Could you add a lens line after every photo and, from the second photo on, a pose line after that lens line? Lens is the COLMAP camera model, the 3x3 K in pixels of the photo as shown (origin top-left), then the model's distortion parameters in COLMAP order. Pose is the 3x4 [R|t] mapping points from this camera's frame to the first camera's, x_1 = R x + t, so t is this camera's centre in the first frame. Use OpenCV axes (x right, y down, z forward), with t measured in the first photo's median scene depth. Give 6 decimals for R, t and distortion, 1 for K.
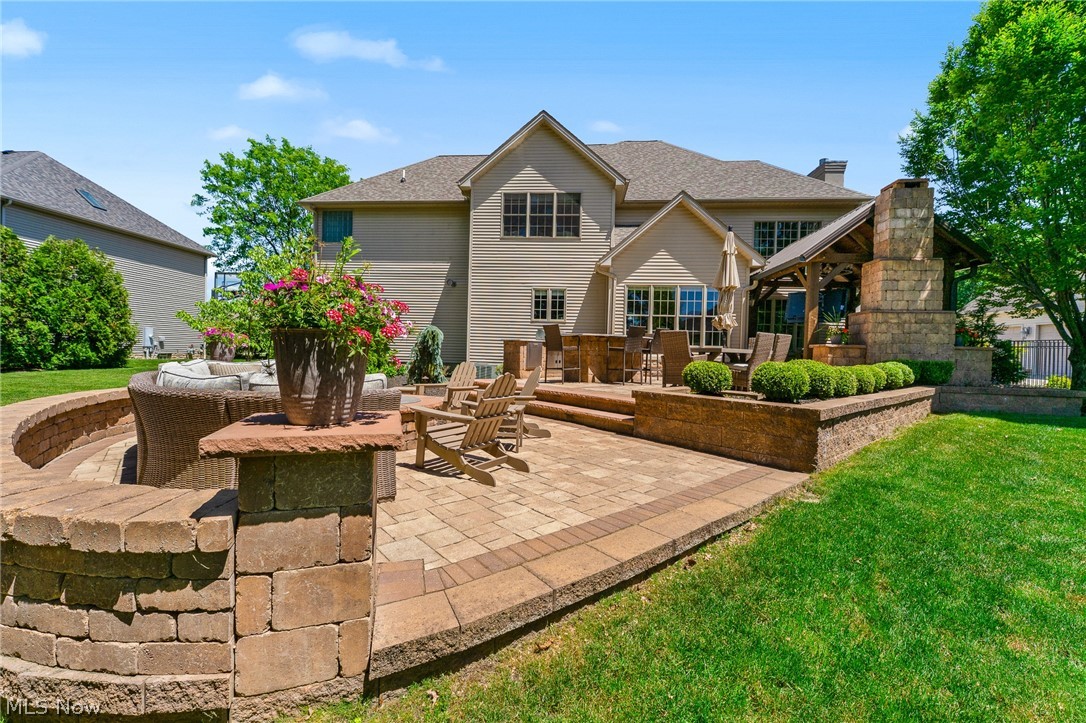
lens RADIAL K [[423.2, 0, 543.8], [0, 423.2, 381.8], [0, 0, 1]] dist [-0.000590, -0.000029]
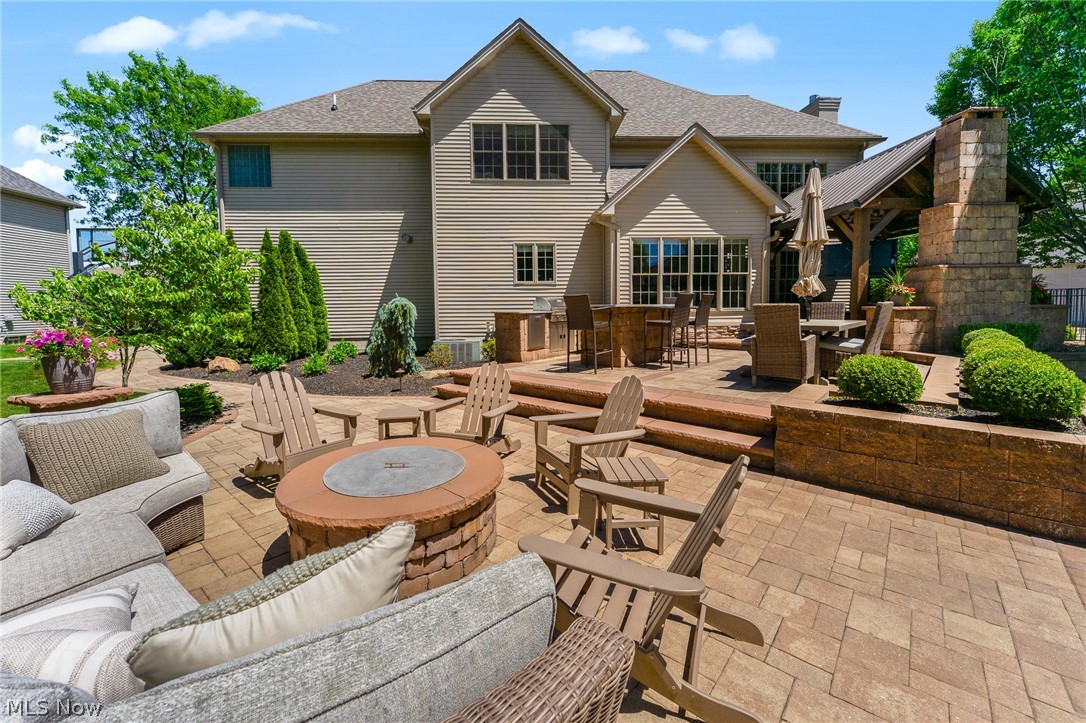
lens RADIAL K [[439.0, 0, 543.9], [0, 439.0, 354.4], [0, 0, 1]] dist [-0.001258, -0.000338]
pose [[0.990529, -0.049075, 0.128237, -0.089932], [0.044116, 0.998175, 0.041229, -0.040493], [-0.130026, -0.035182, 0.990886, 0.148823]]
